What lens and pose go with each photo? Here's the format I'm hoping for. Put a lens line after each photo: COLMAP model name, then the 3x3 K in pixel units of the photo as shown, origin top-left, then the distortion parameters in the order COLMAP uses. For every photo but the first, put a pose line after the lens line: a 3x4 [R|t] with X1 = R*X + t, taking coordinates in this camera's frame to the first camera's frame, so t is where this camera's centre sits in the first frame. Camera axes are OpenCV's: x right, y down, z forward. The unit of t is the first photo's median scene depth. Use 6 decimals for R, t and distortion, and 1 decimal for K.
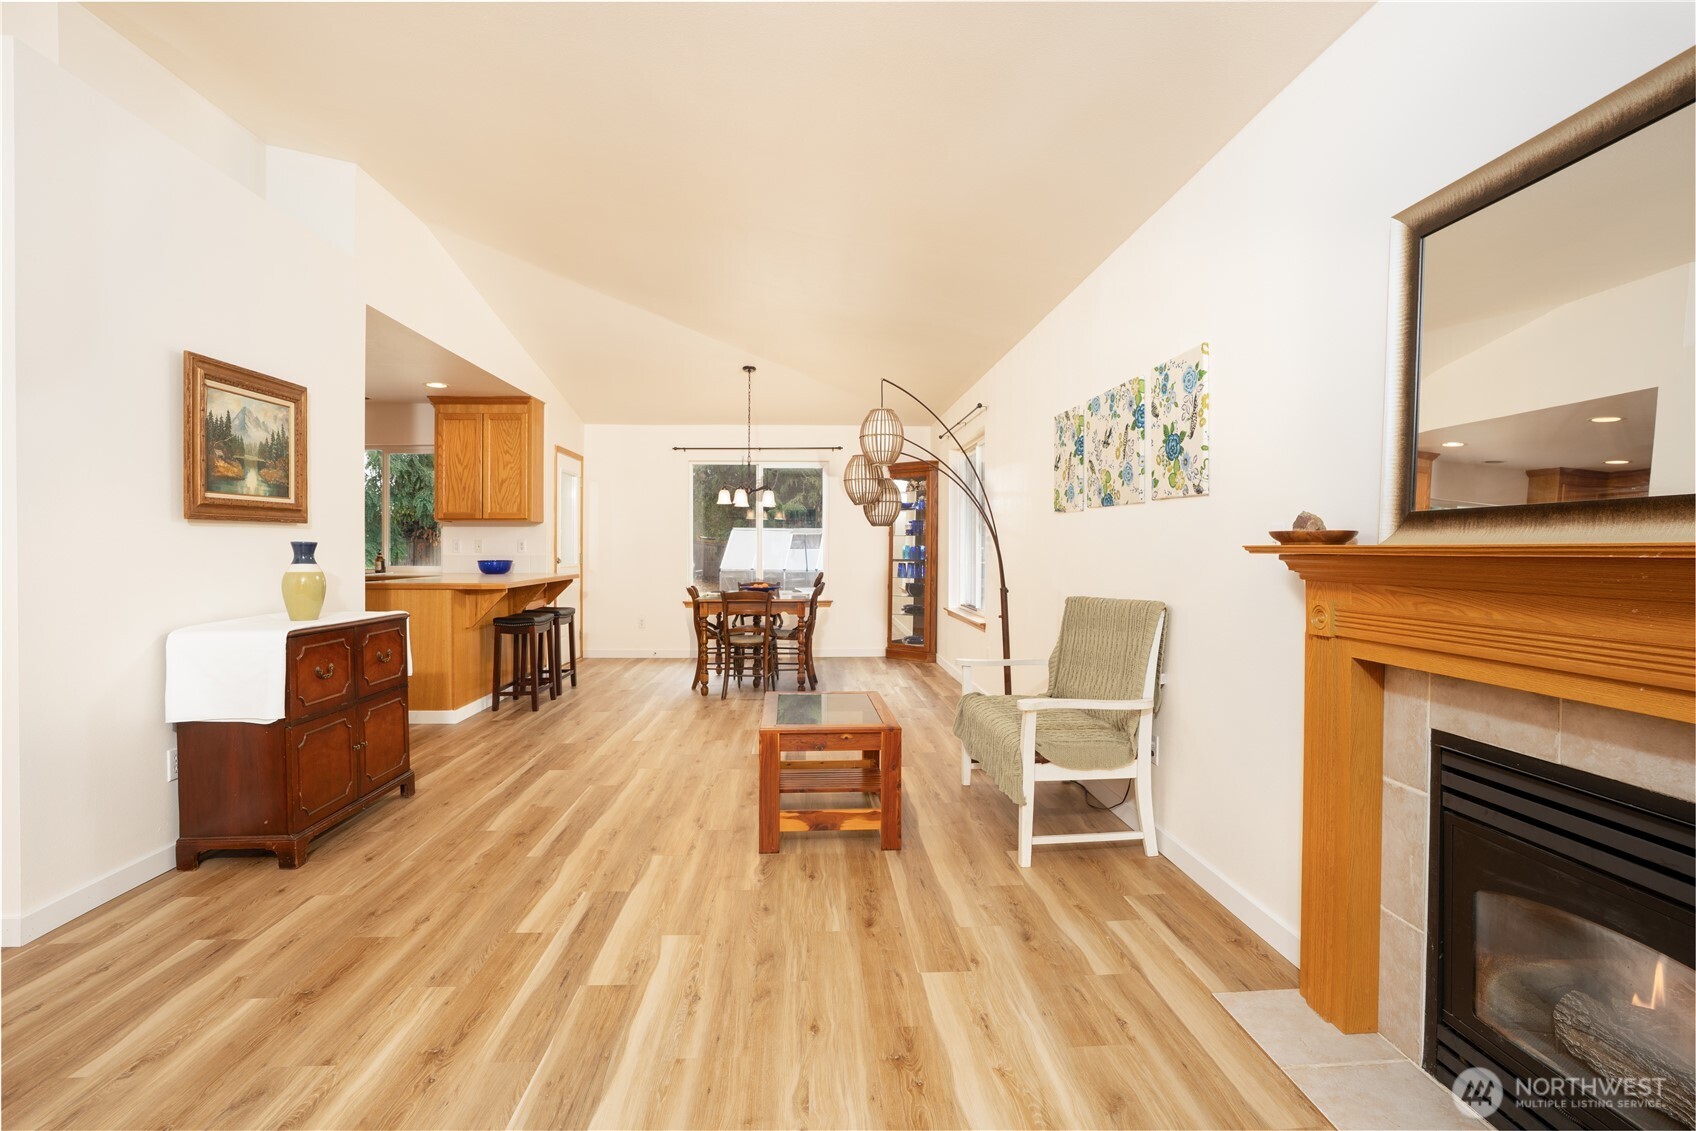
lens RADIAL K [[805.7, 0, 853.4], [0, 805.7, 554.6], [0, 0, 1]] dist [-0.060642, 0.025707]
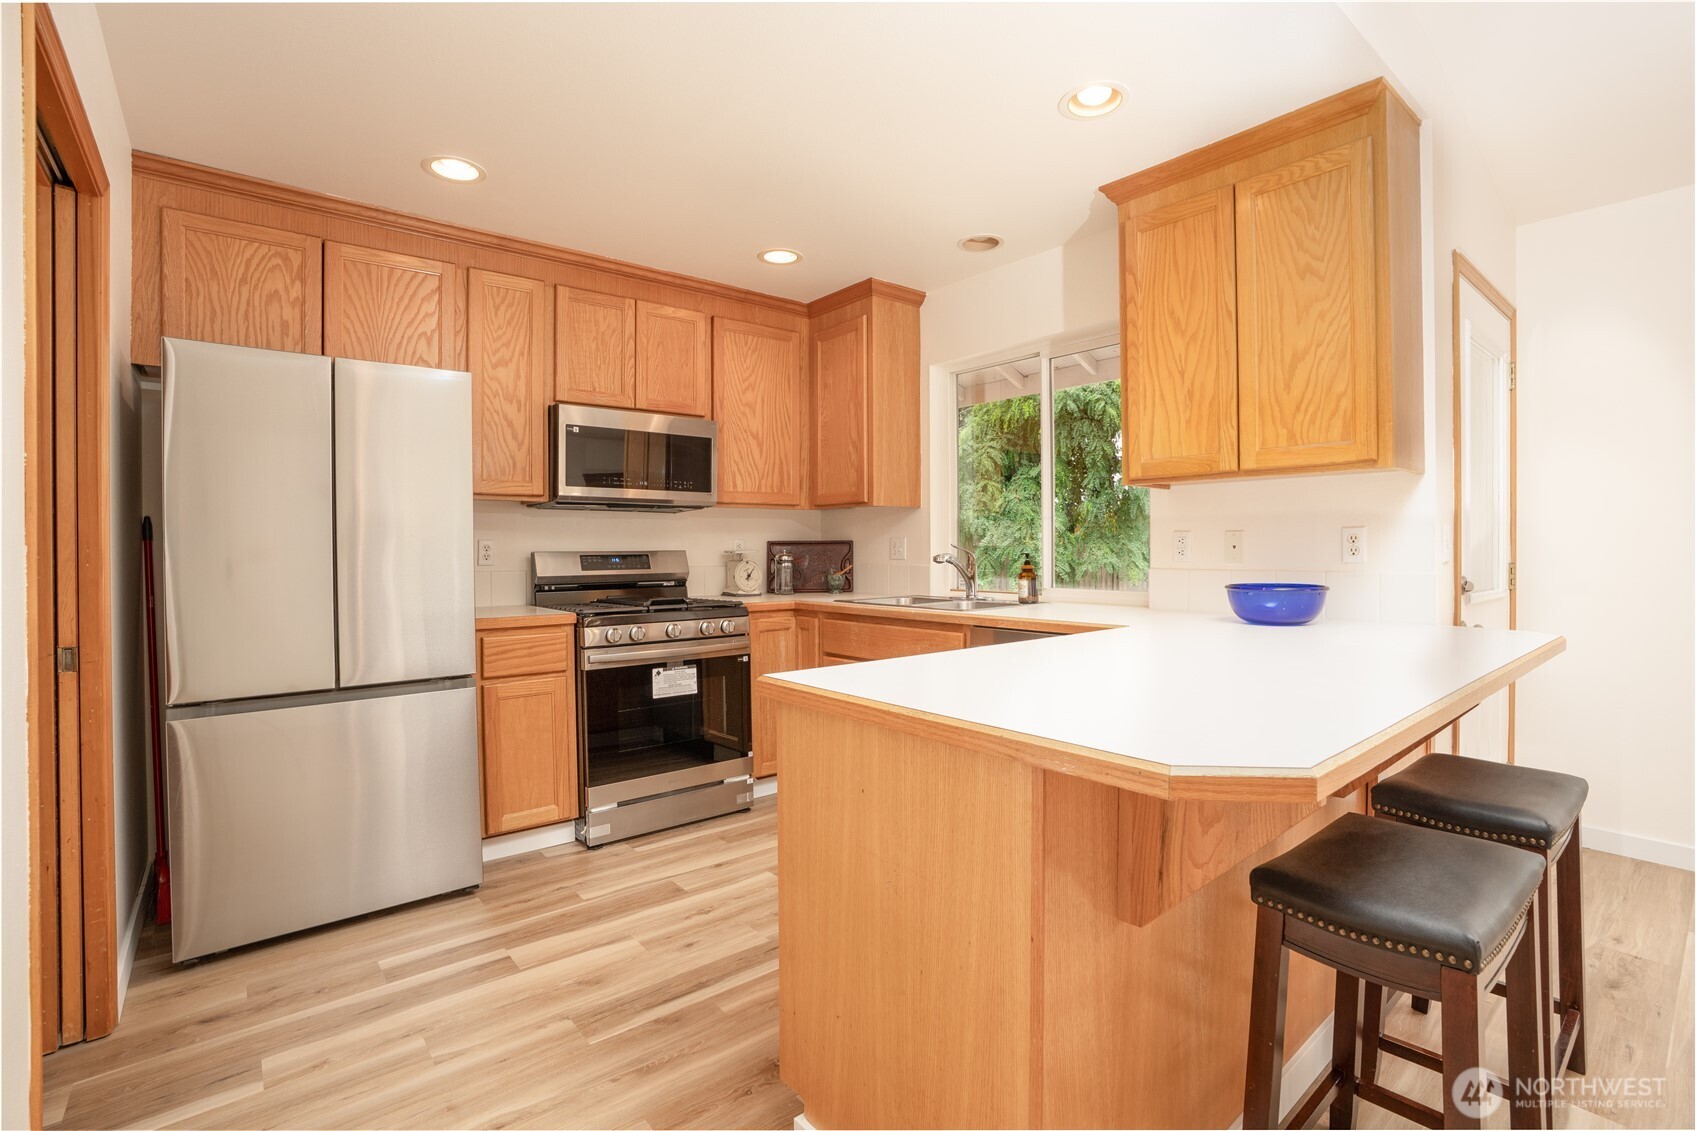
lens RADIAL K [[784.7, 0, 851.2], [0, 784.7, 553.6], [0, 0, 1]] dist [-0.068978, 0.028496]
pose [[0.590716, 0.000256, -0.806879, -0.269551], [0.000330, 1.000000, 0.000559, -0.007194], [0.806879, -0.000597, 0.590716, 0.611213]]
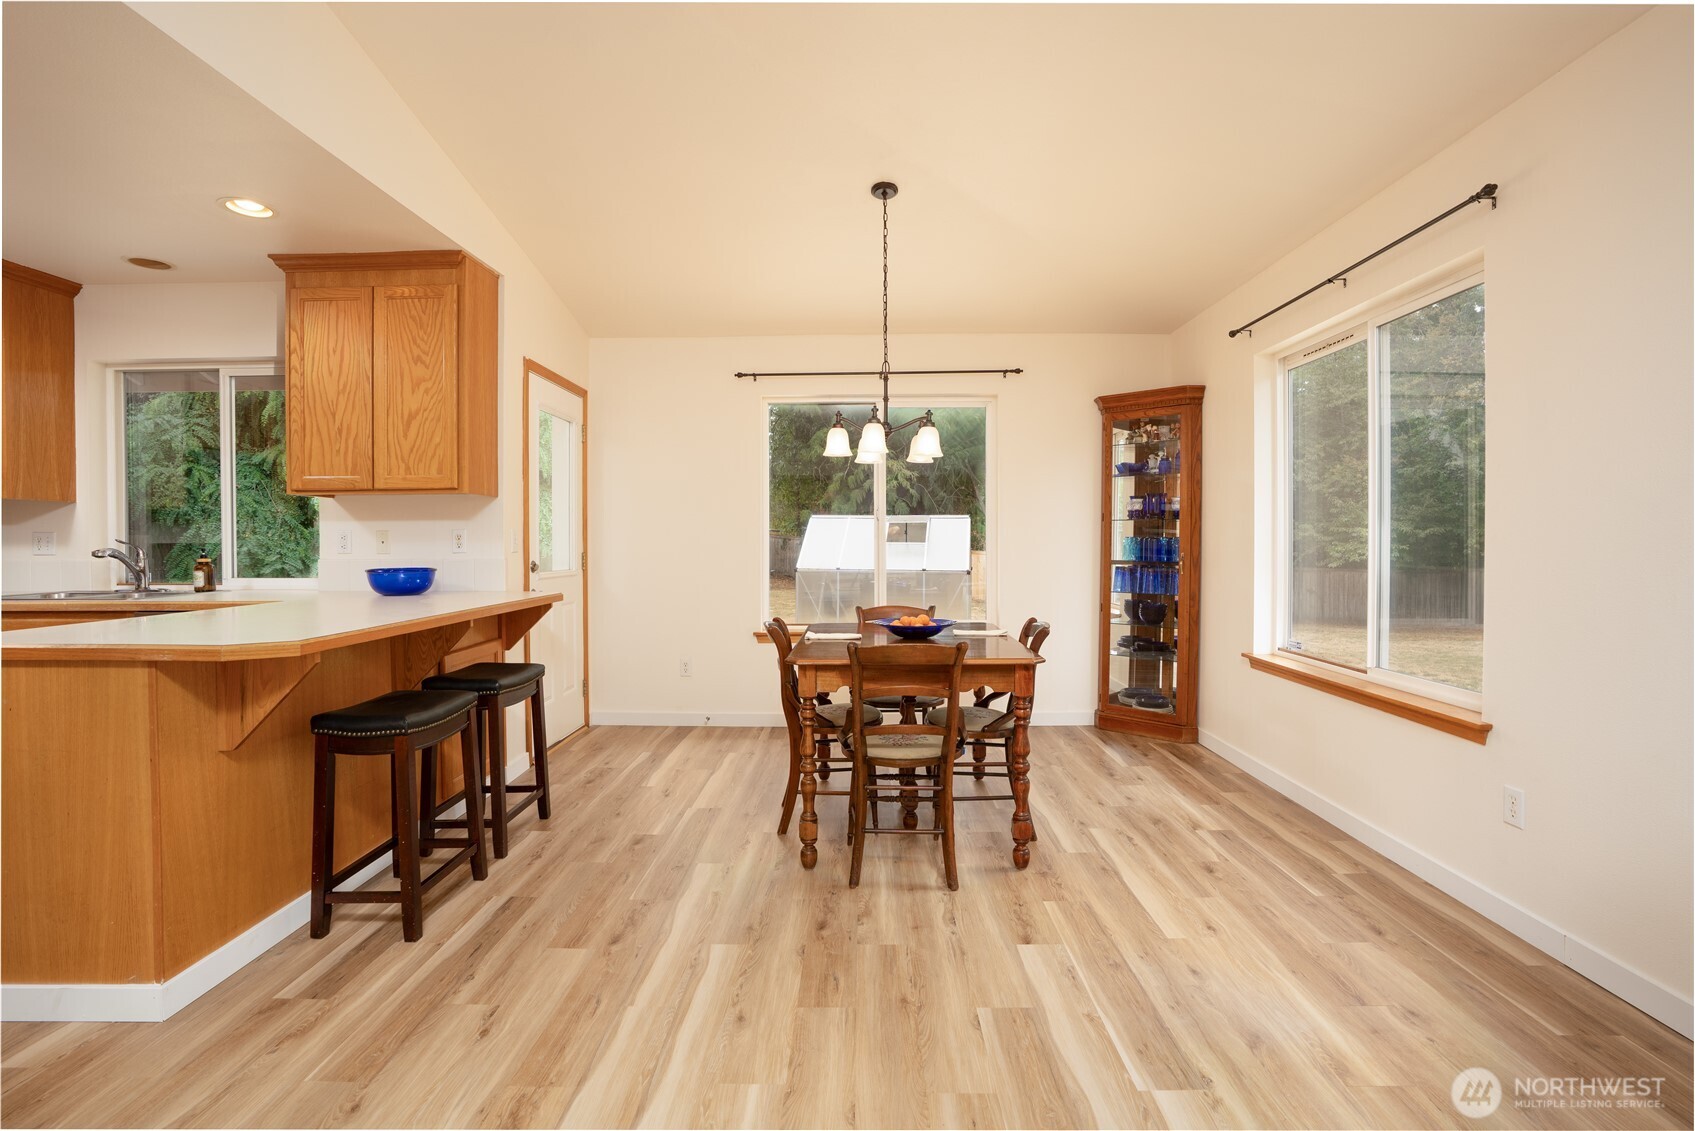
lens RADIAL K [[805.2, 0, 852.9], [0, 805.2, 554.6], [0, 0, 1]] dist [-0.060642, 0.025707]
pose [[0.997140, -0.003860, -0.075472, -0.109090], [0.004637, 0.999938, 0.010130, -0.005994], [0.075429, -0.010451, 0.997096, 0.479932]]
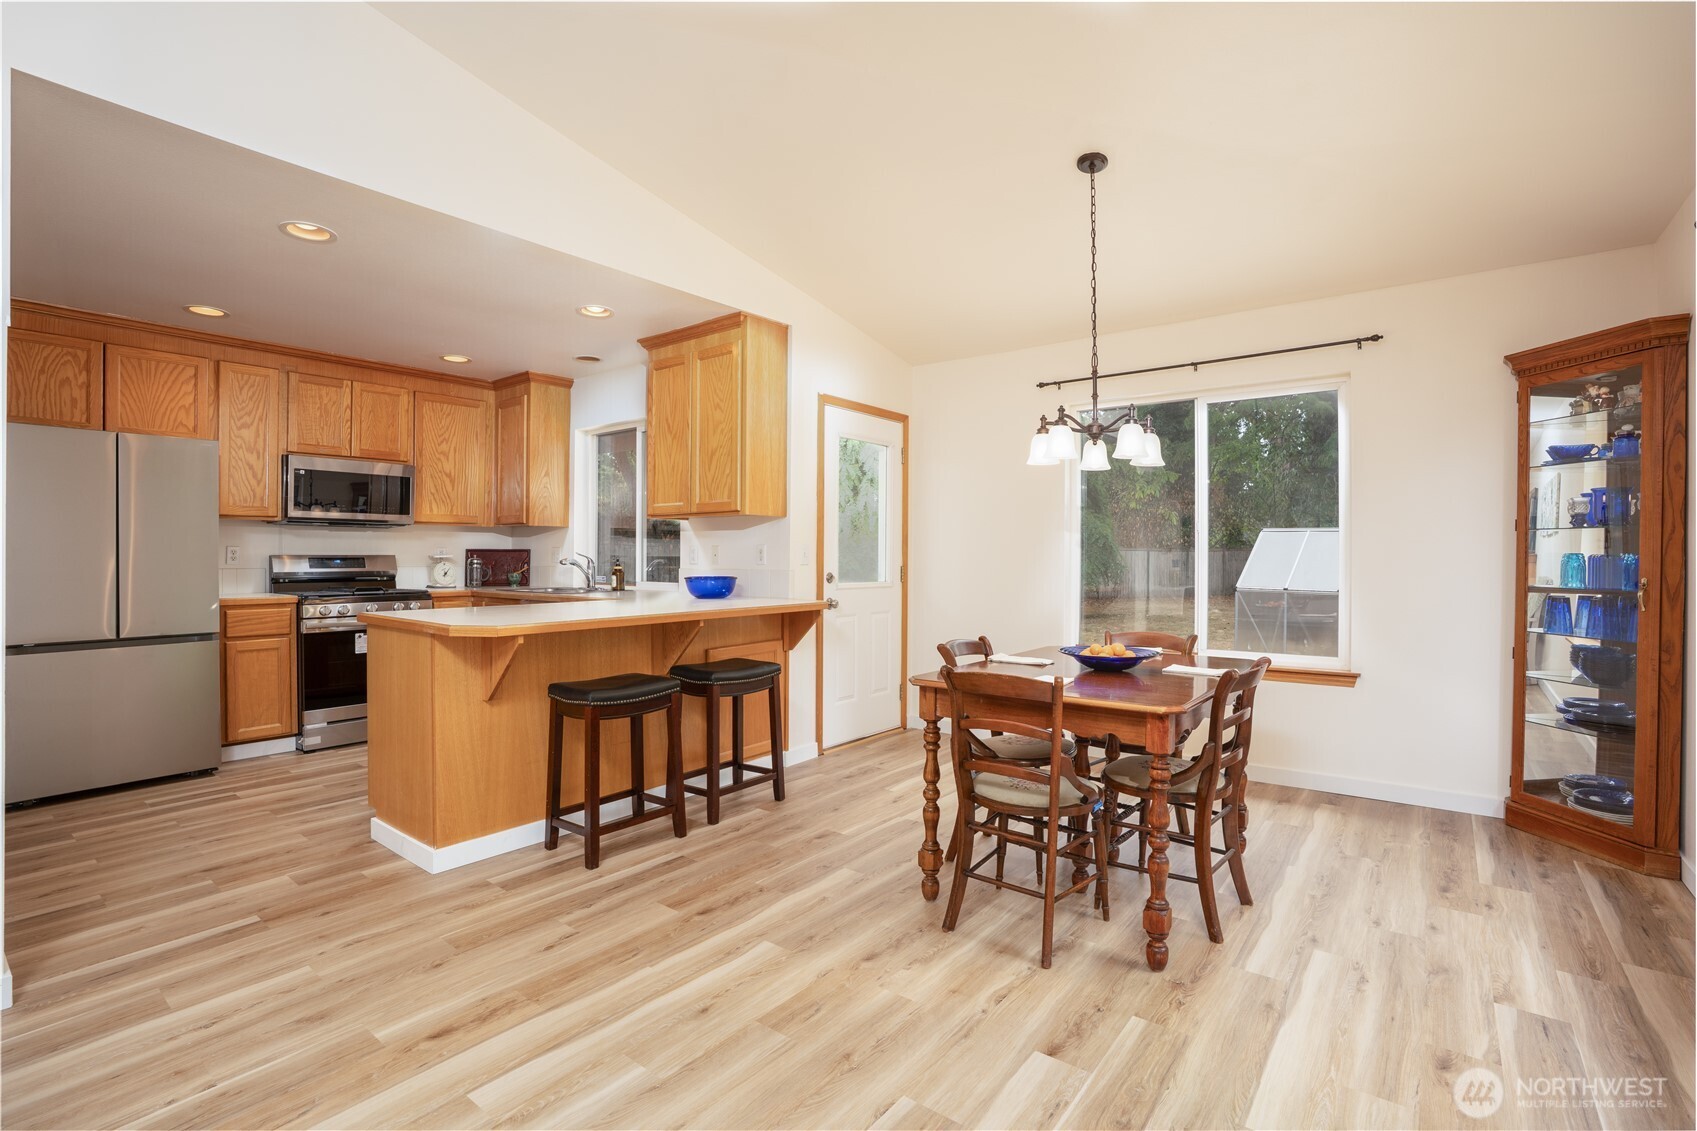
lens RADIAL K [[785.2, 0, 851.7], [0, 785.2, 553.6], [0, 0, 1]] dist [-0.068978, 0.028496]
pose [[0.751299, -0.001324, -0.659961, 0.051963], [-0.006059, 0.999942, -0.008903, -0.006507], [0.659934, 0.010687, 0.751247, 0.570438]]
